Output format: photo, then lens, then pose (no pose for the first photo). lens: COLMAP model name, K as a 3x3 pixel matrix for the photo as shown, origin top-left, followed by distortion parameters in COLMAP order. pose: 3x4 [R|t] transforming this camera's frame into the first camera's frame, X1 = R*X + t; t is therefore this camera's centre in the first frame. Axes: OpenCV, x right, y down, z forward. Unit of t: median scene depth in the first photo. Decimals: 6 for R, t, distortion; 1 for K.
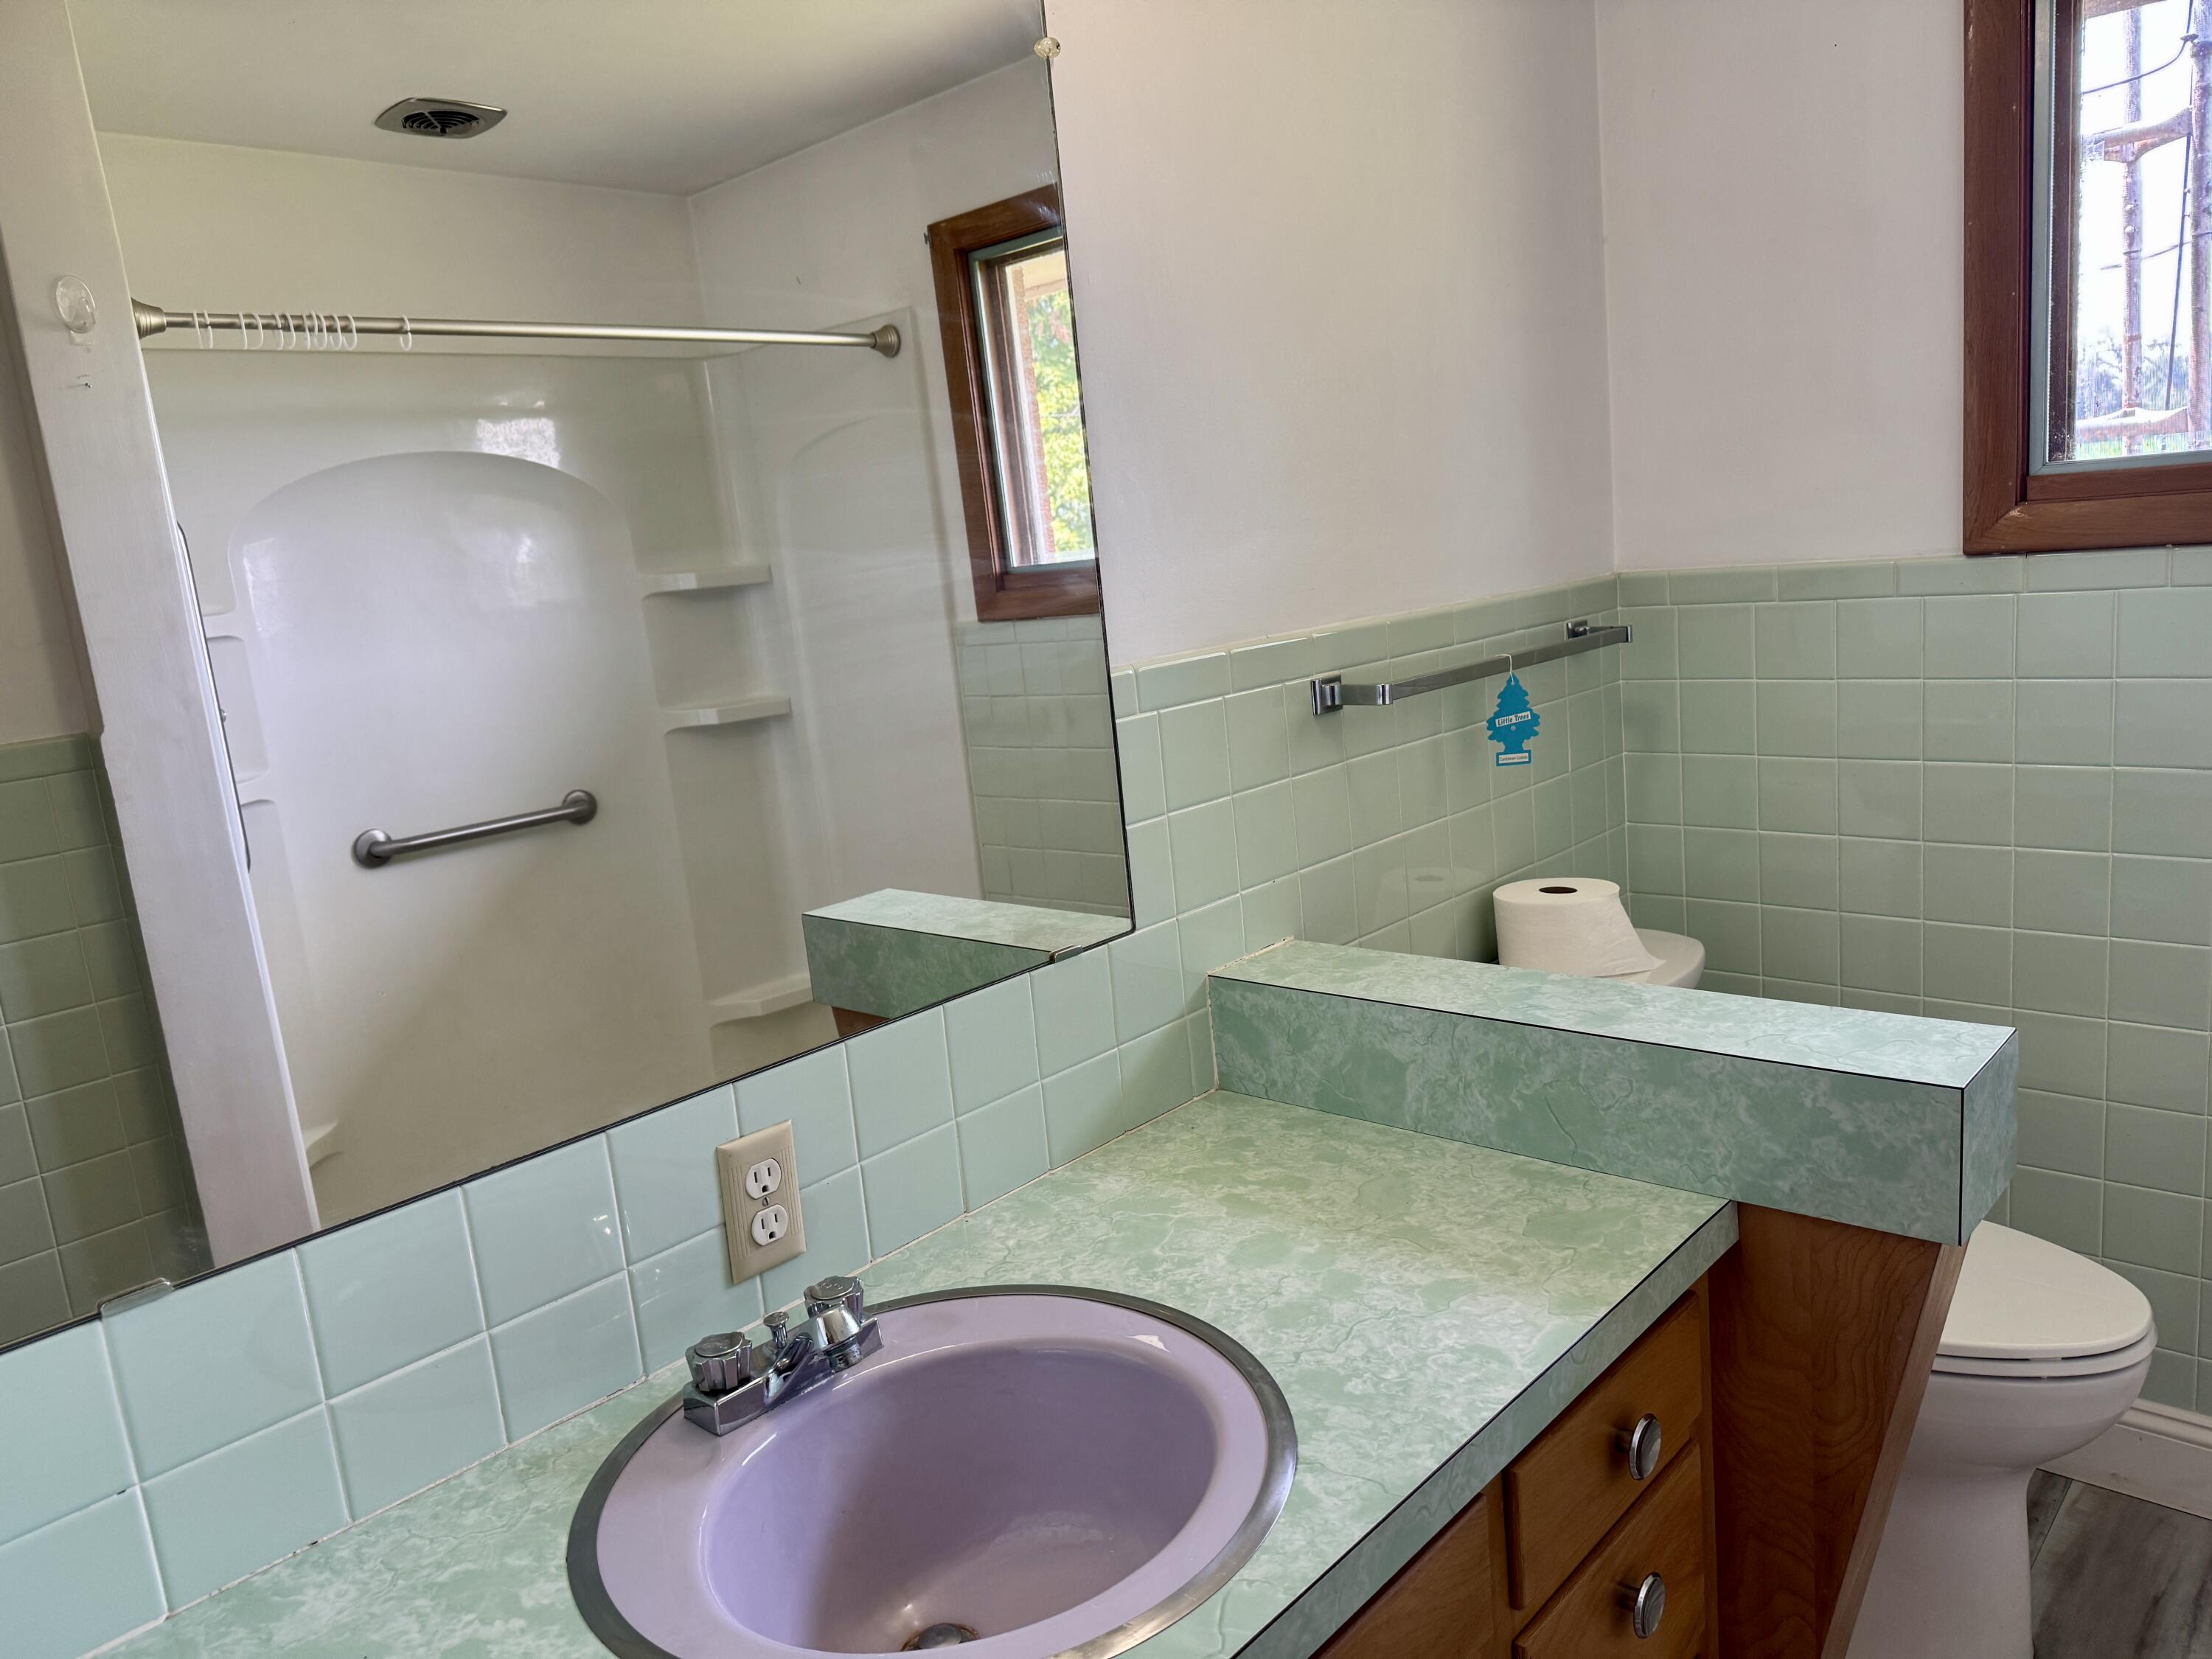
lens RADIAL K [[1550.4, 0, 1098.7], [0, 1550.4, 821.8], [0, 0, 1]] dist [0.075960, -0.099618]
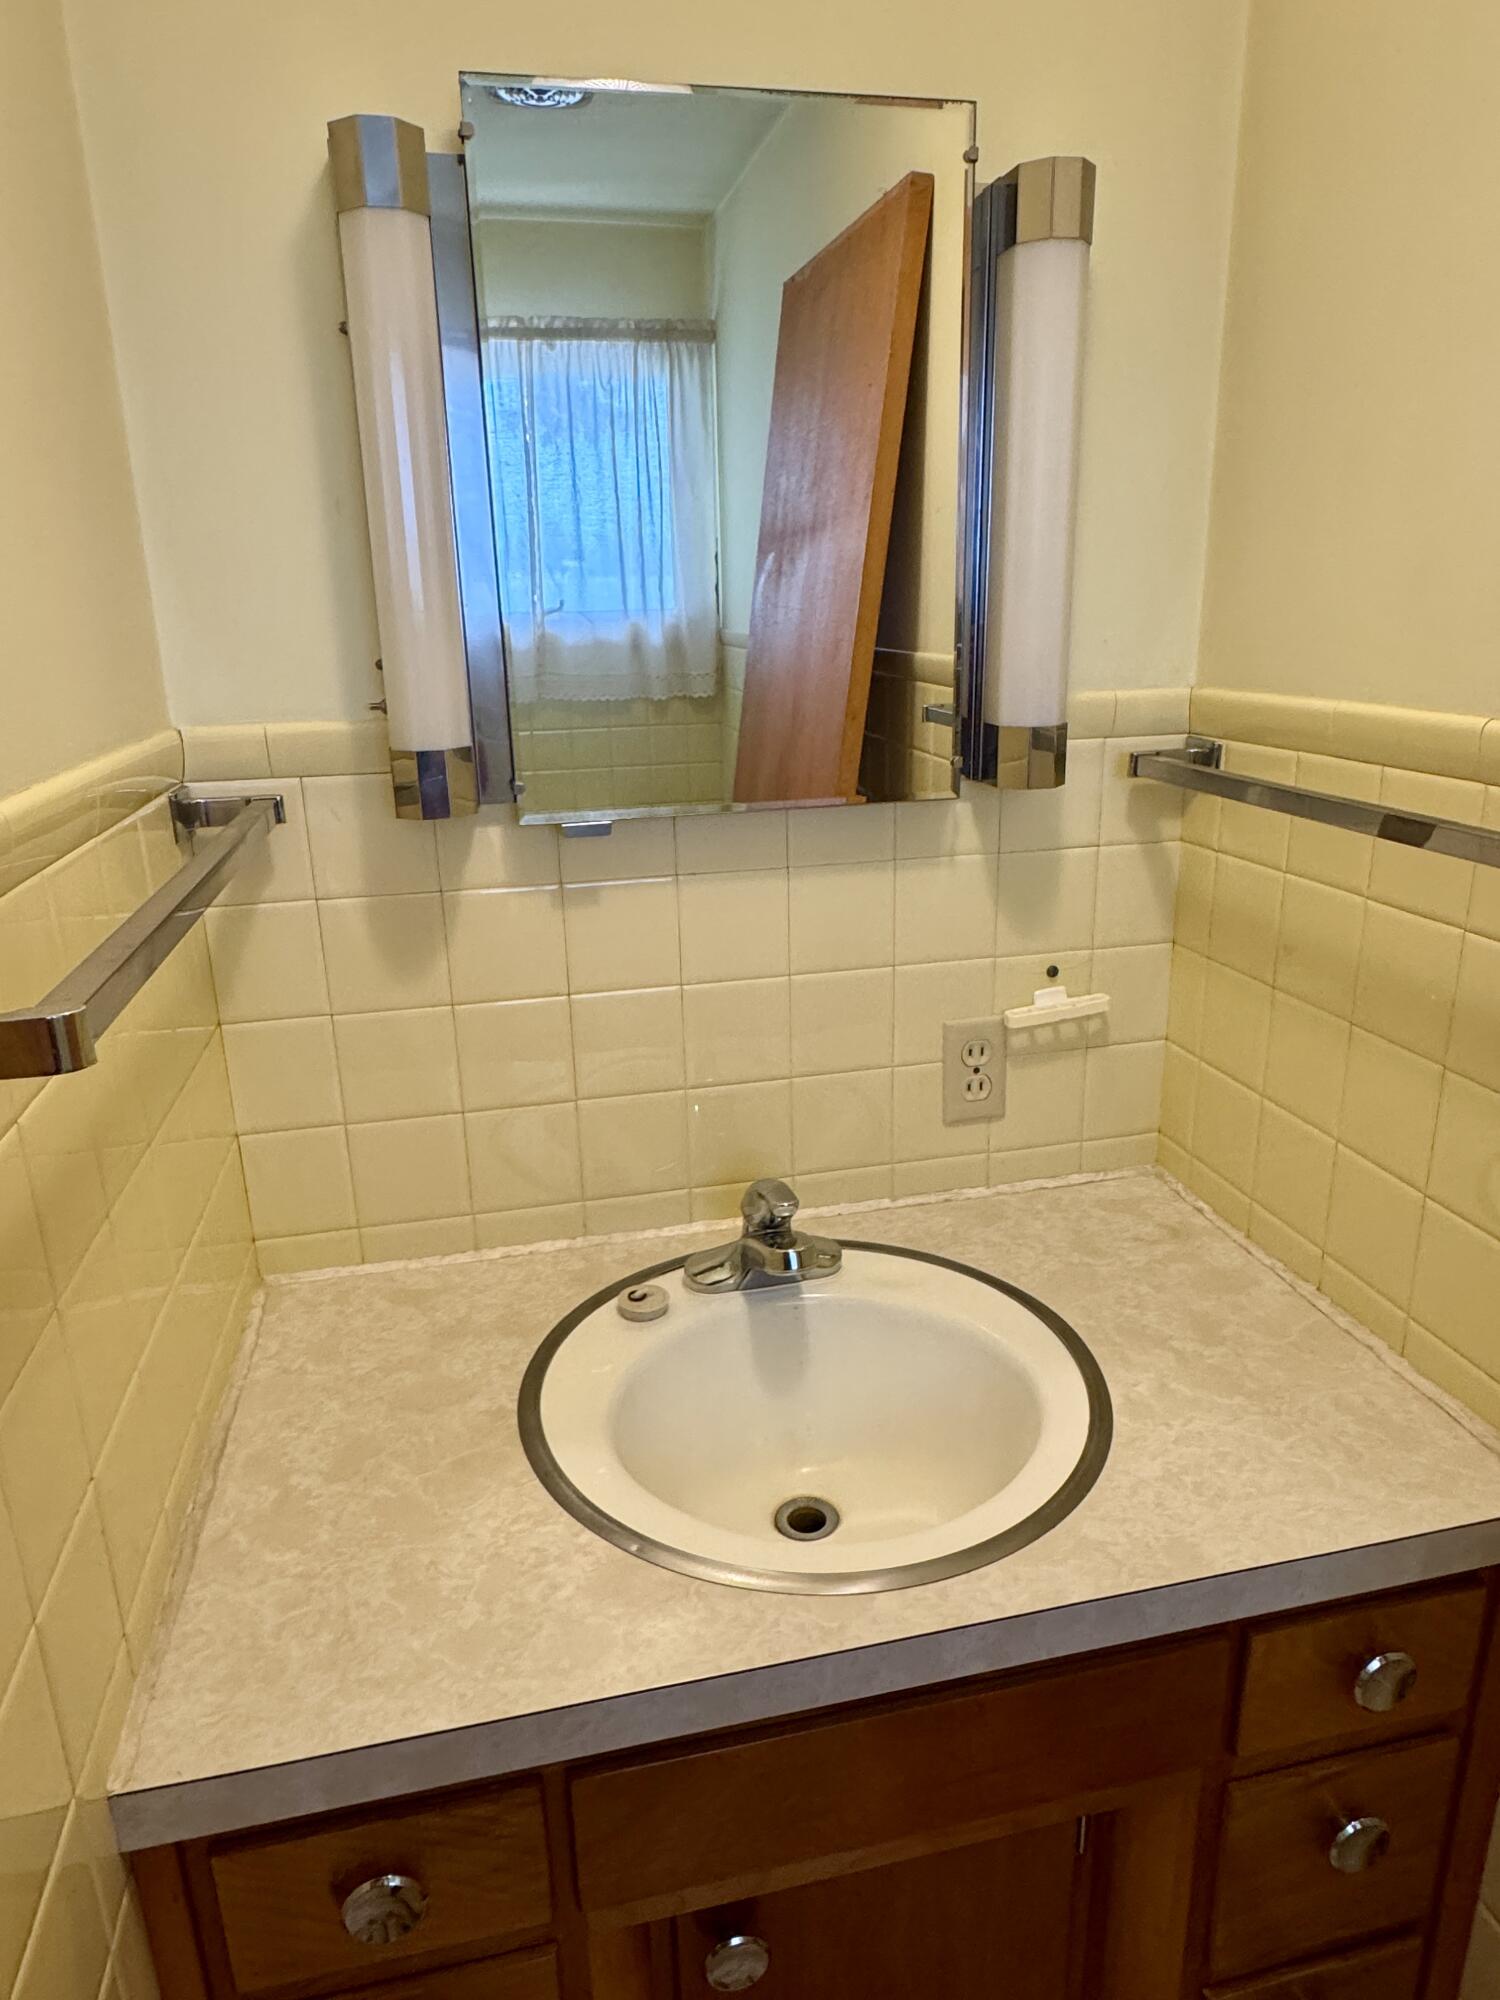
lens RADIAL K [[1271.8, 0, 748.0], [0, 1271.8, 1004.9], [0, 0, 1]] dist [-0.000469, 0.002522]
pose [[-0.820164, -0.050300, 0.569914, -0.481571], [0.206325, 0.903095, 0.376629, -0.191248], [-0.533631, 0.426485, -0.730307, 1.363715]]
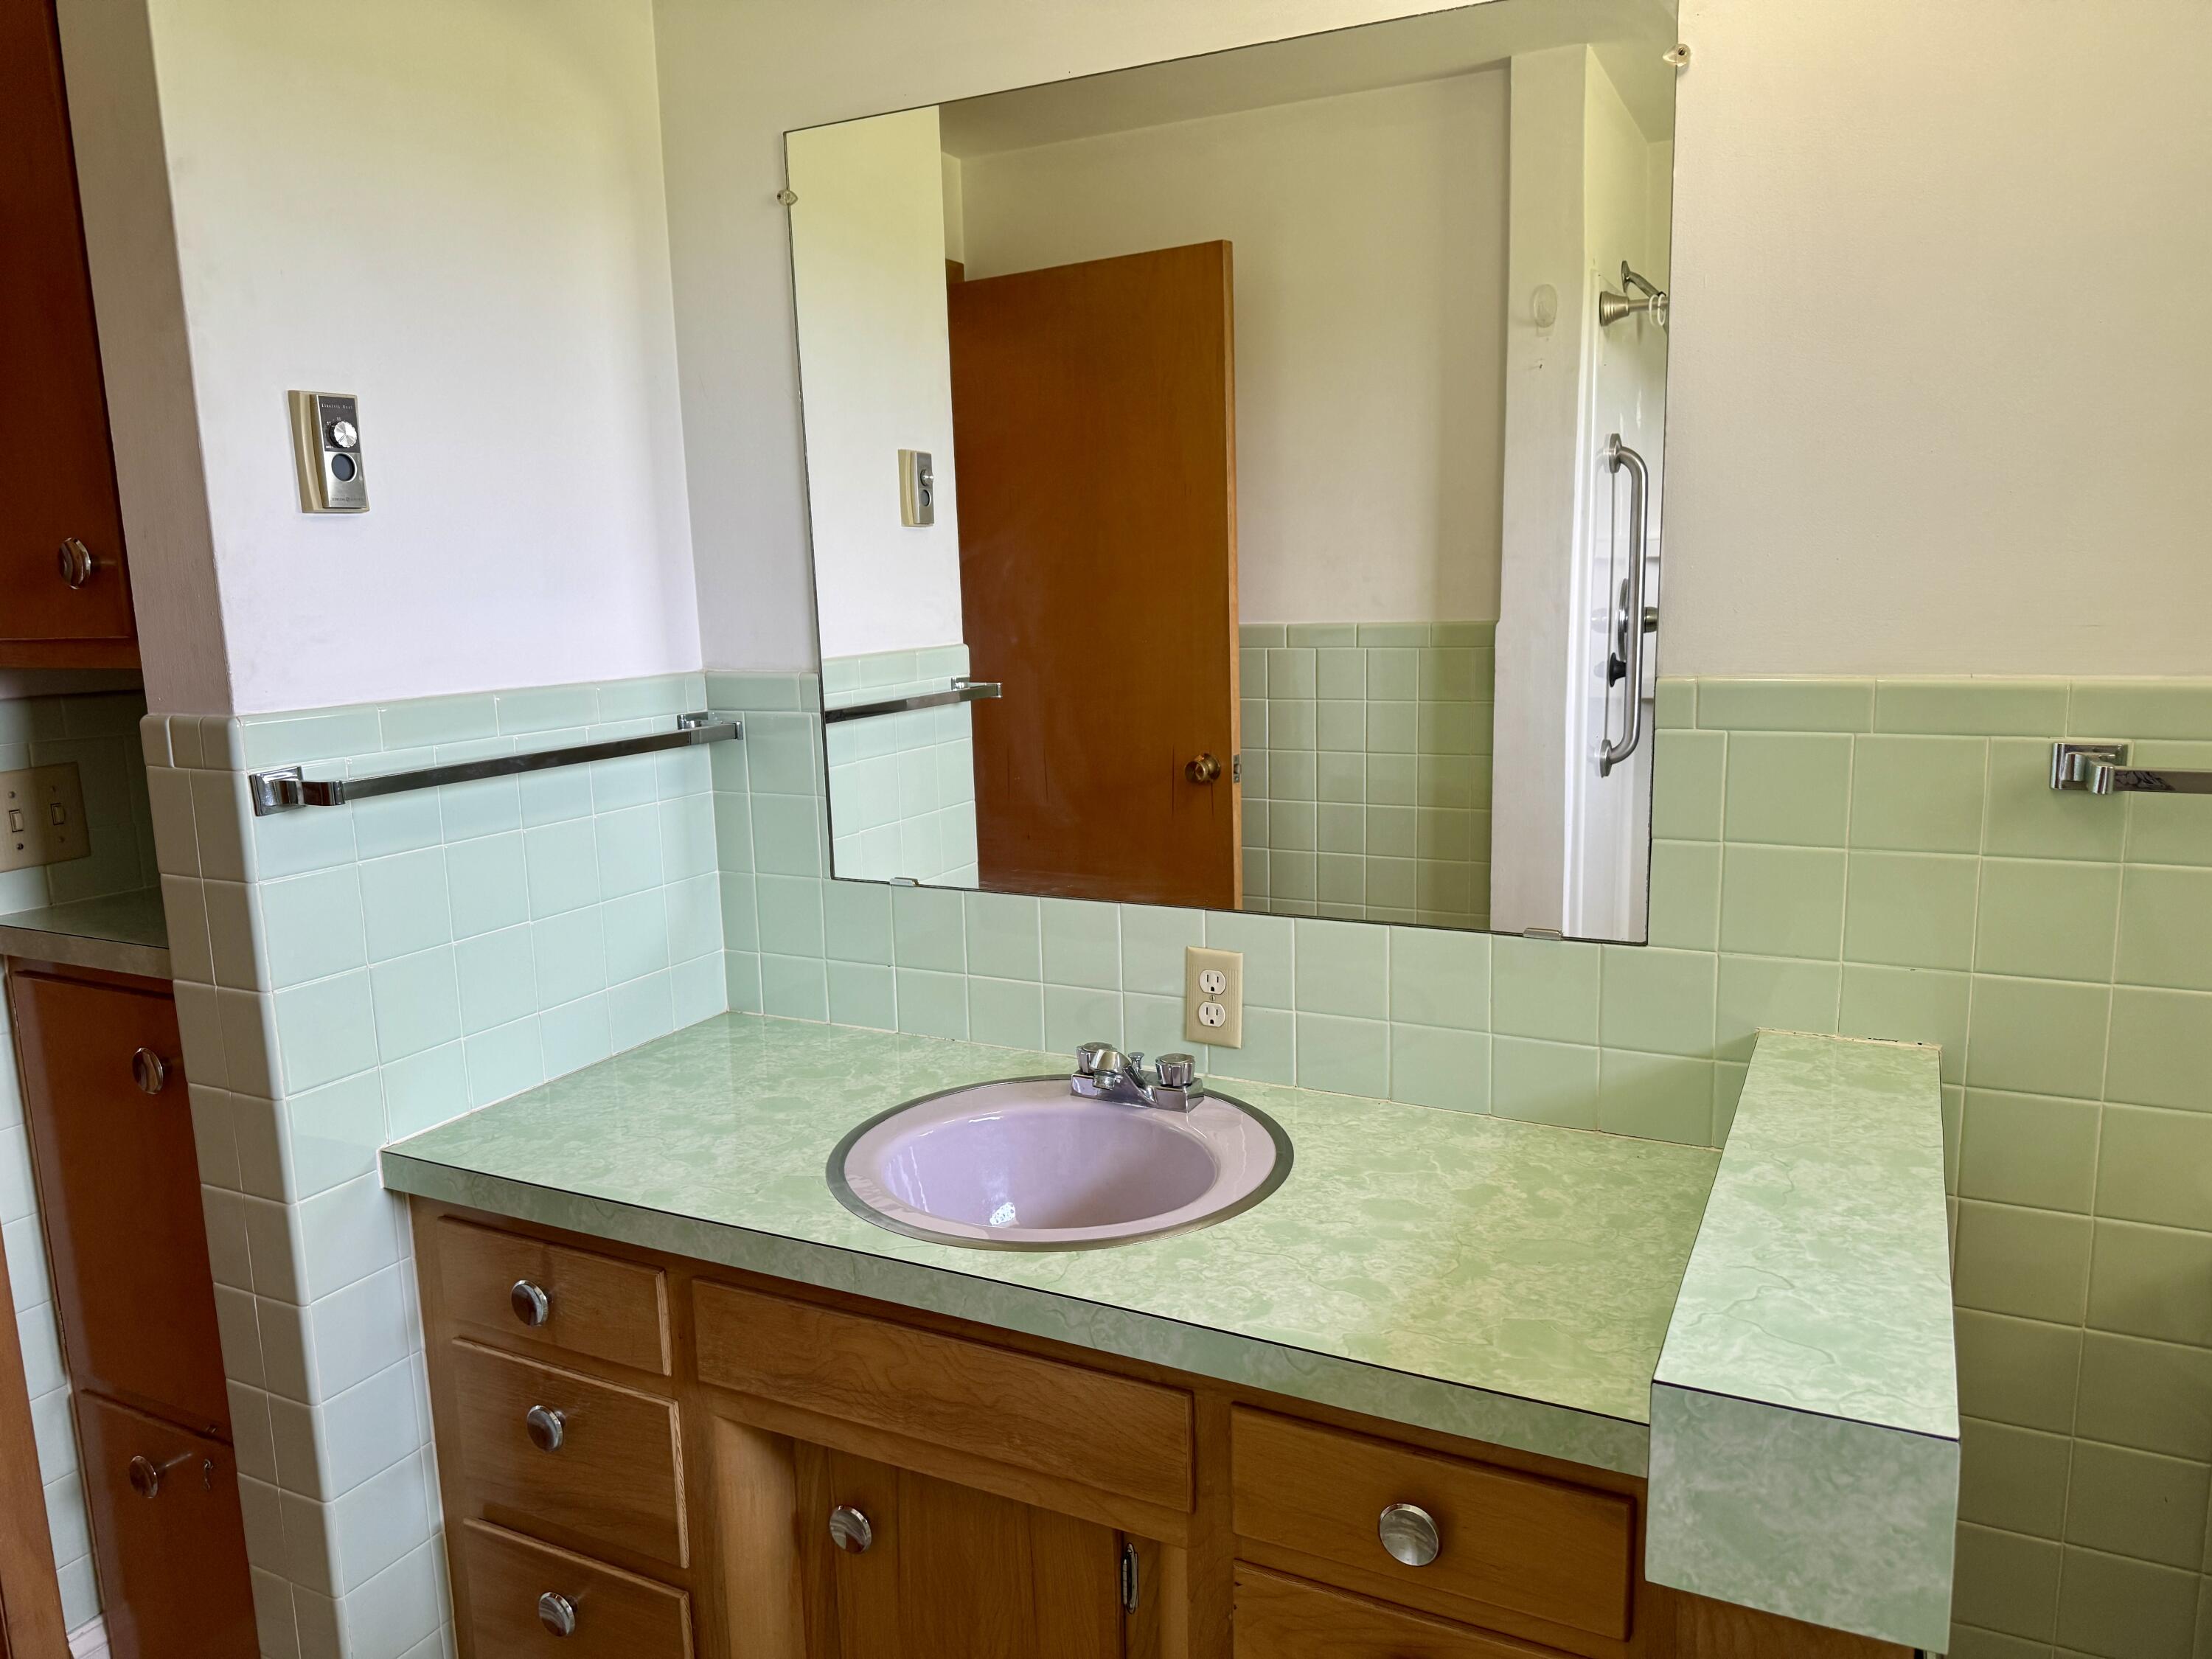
lens RADIAL K [[1550.4, 0, 1098.7], [0, 1550.4, 821.8], [0, 0, 1]] dist [0.075960, -0.099618]
pose [[0.273422, 0.245692, -0.929987, 1.002787], [-0.174791, 0.963423, 0.203136, -0.175164], [0.945880, 0.107012, 0.306366, 0.436887]]
